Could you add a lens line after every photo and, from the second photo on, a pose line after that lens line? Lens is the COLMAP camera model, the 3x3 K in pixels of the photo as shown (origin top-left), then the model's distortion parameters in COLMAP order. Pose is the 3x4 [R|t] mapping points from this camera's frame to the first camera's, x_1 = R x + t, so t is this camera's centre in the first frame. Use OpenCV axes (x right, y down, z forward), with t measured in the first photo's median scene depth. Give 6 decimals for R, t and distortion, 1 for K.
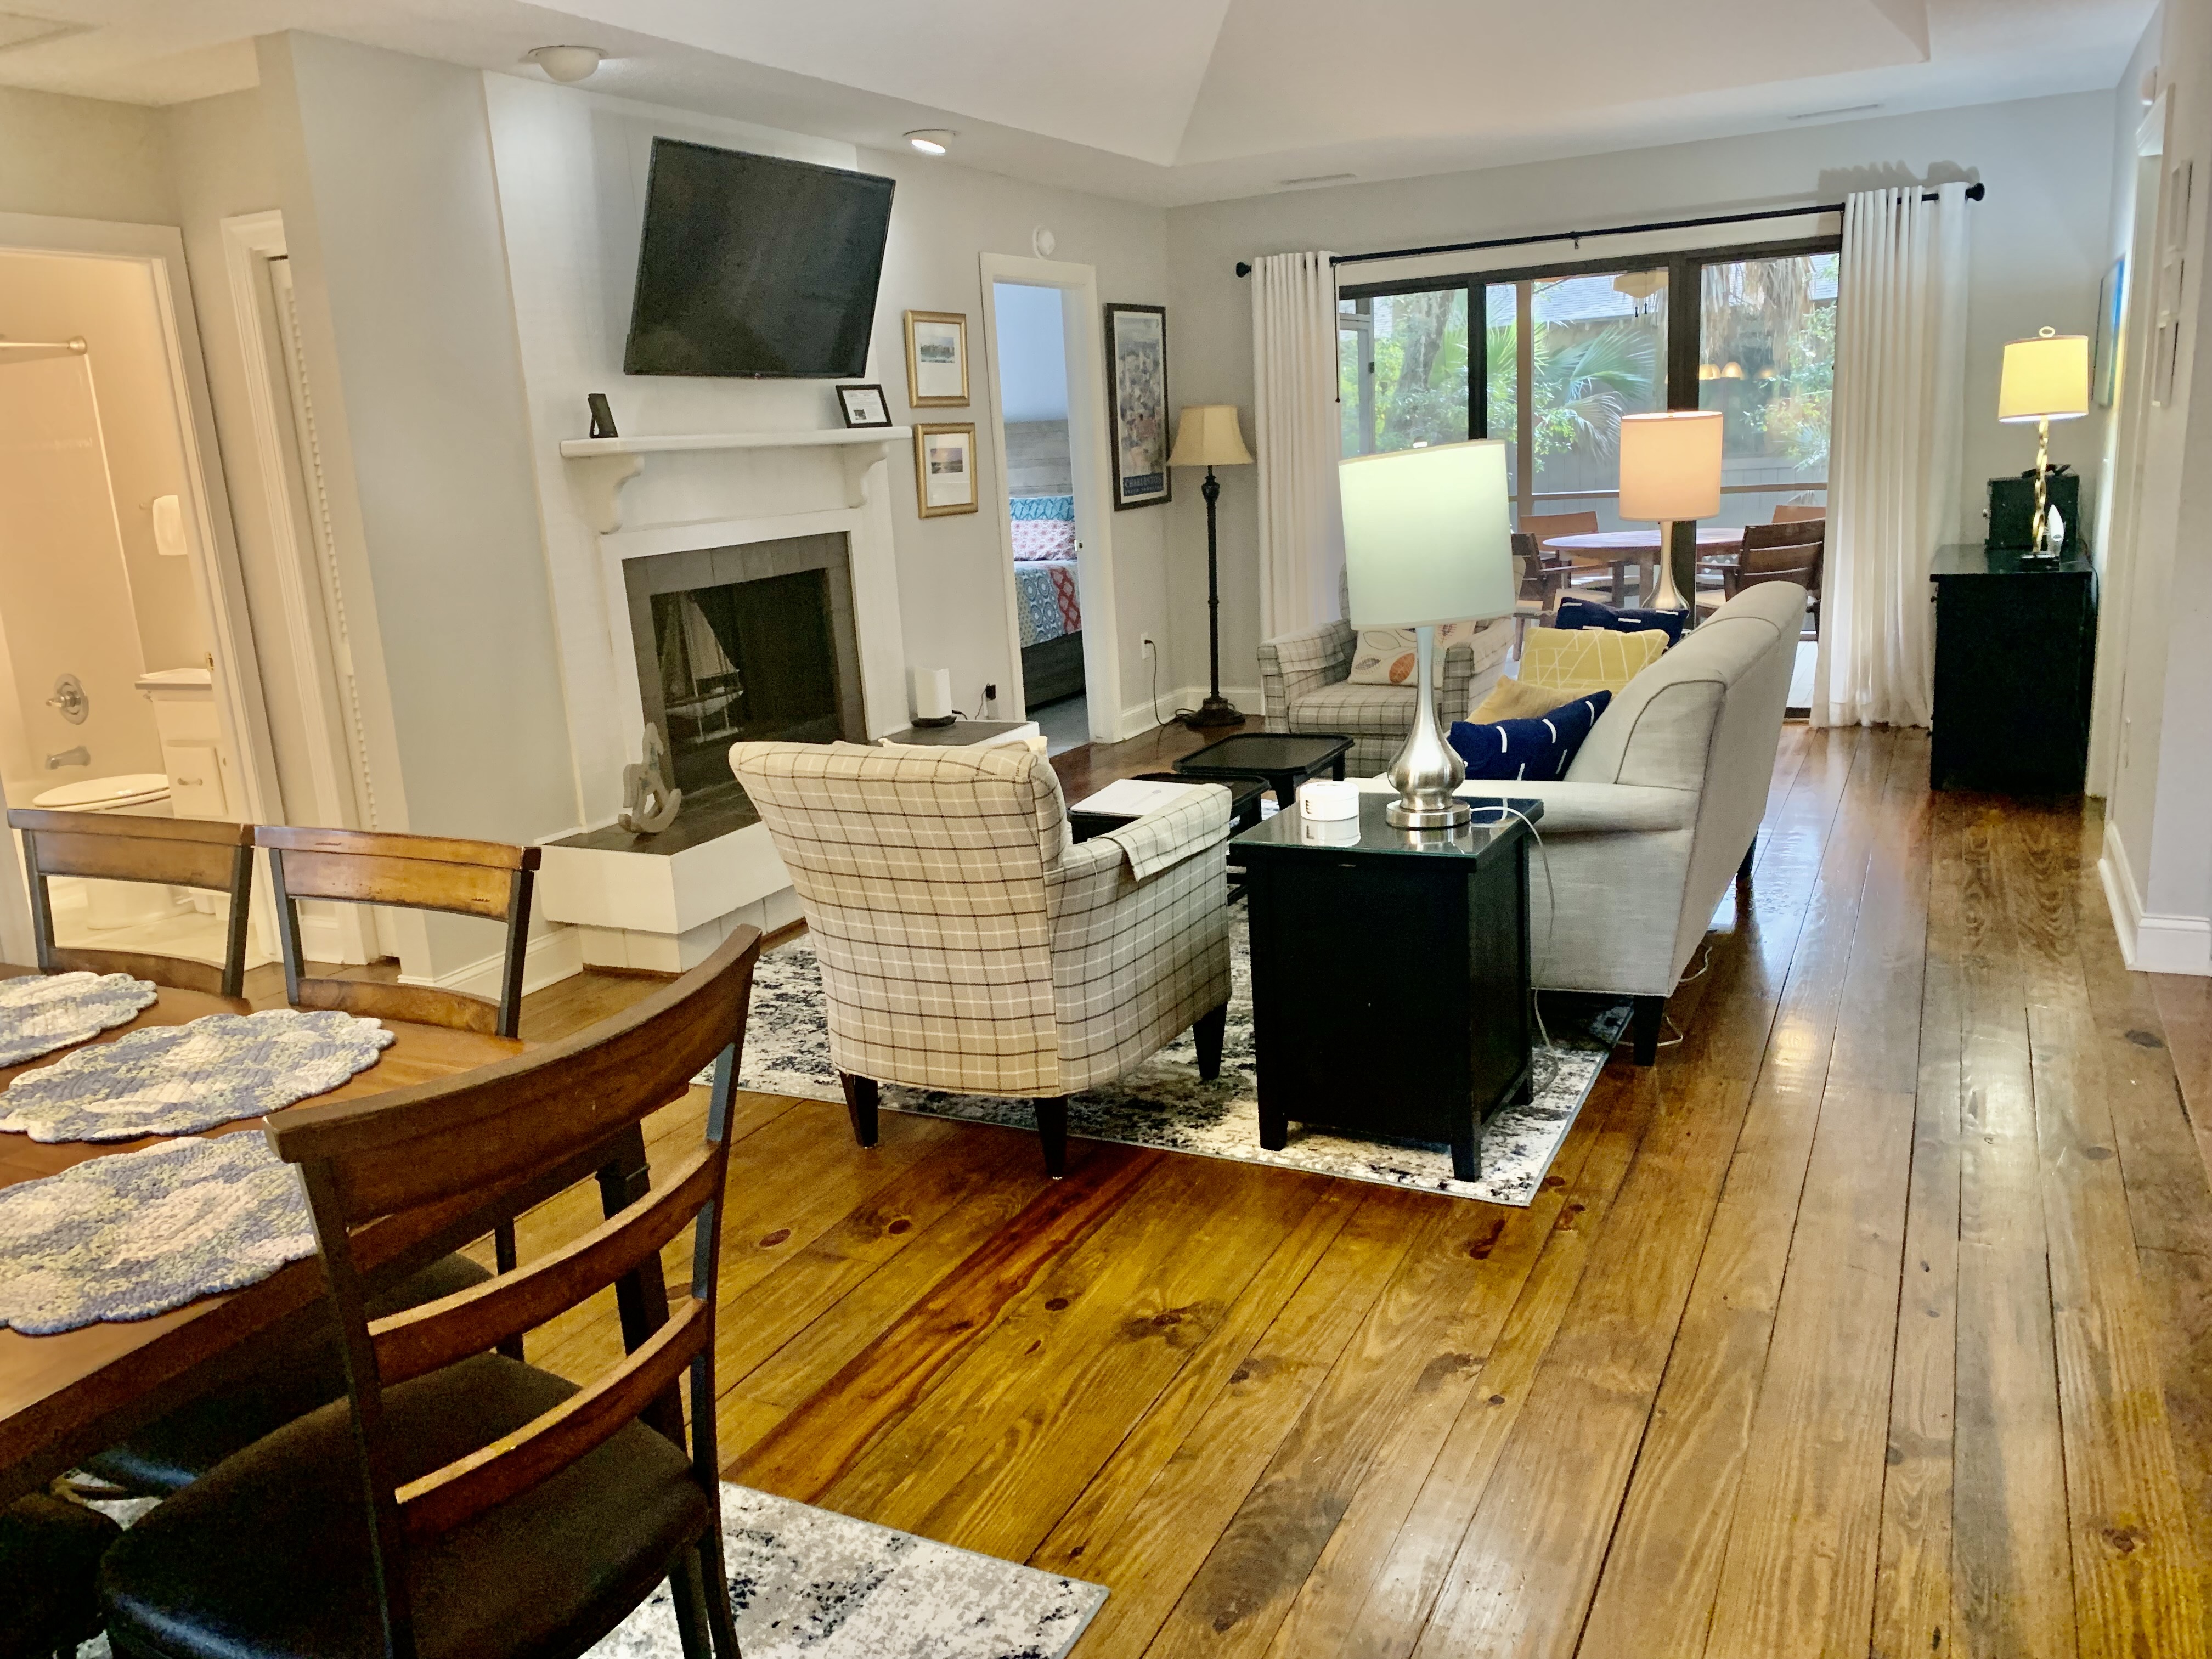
lens RADIAL K [[1674.4, 0, 1105.3], [0, 1674.4, 824.3], [0, 0, 1]] dist [0.013995, -0.013133]
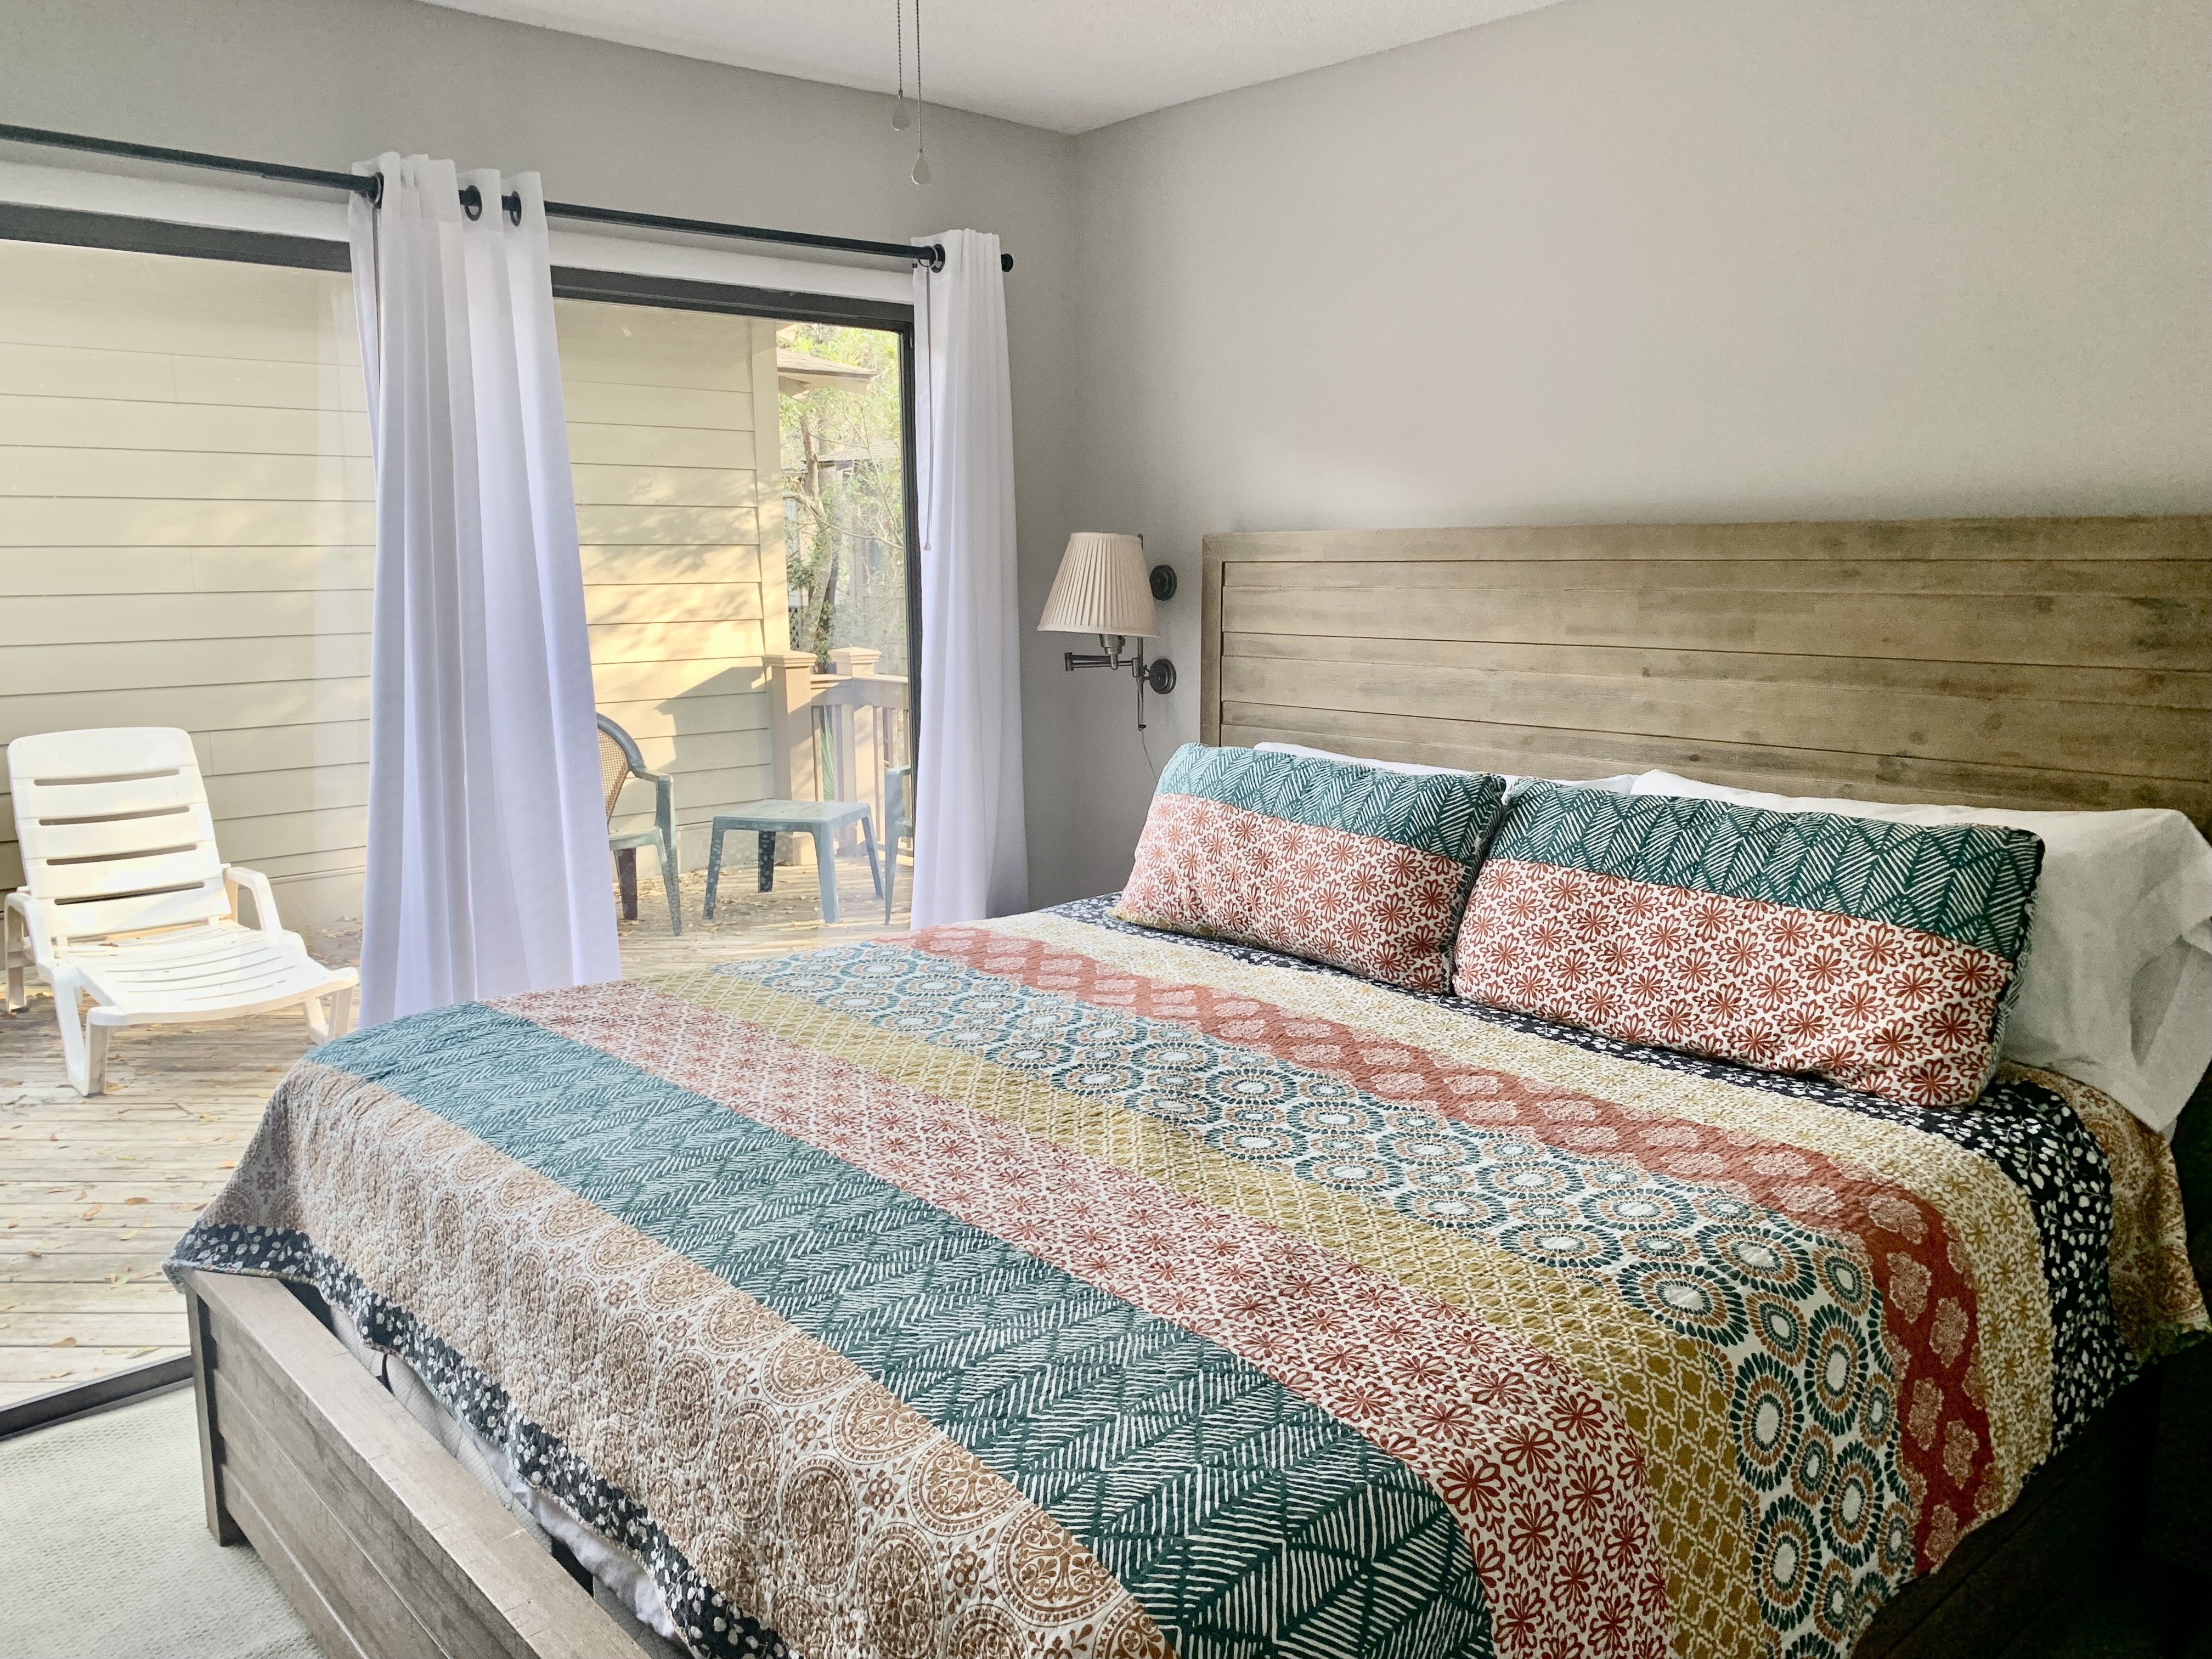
lens RADIAL K [[1674.4, 0, 1105.3], [0, 1674.4, 827.6], [0, 0, 1]] dist [0.013995, -0.013133]
pose [[0.930620, 0.113482, -0.347948, -0.053152], [-0.134660, 0.990193, -0.037215, -0.179149], [0.340313, 0.081488, 0.936775, 0.773015]]
